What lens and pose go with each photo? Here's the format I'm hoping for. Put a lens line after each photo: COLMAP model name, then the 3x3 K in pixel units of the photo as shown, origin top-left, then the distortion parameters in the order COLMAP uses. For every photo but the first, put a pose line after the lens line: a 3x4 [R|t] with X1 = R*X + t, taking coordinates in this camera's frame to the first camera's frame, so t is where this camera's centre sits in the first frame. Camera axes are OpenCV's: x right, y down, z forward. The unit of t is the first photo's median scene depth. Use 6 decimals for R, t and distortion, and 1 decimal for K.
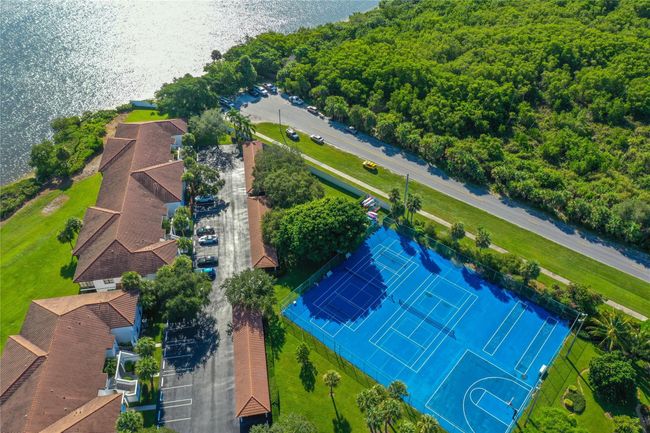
lens RADIAL K [[498.9, 0, 325.0], [0, 498.9, 216.5], [0, 0, 1]] dist [0.003167, -0.001393]
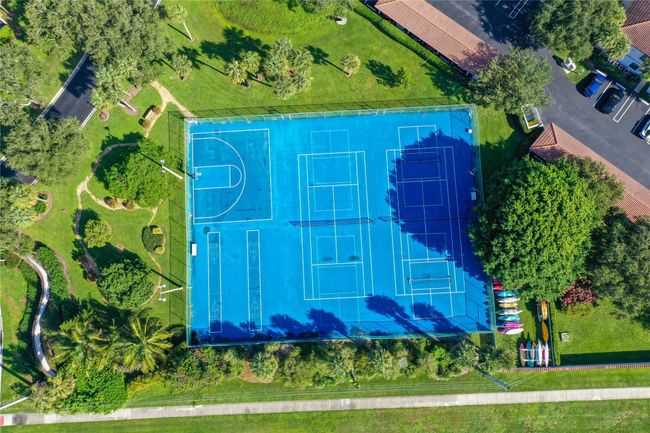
lens RADIAL K [[498.9, 0, 325.0], [0, 498.9, 216.5], [0, 0, 1]] dist [0.003167, -0.001393]
pose [[-0.724226, 0.687231, -0.056649, 0.238406], [-0.425365, -0.380578, 0.821112, -0.422070], [0.542735, 0.618768, 0.567948, 0.505394]]
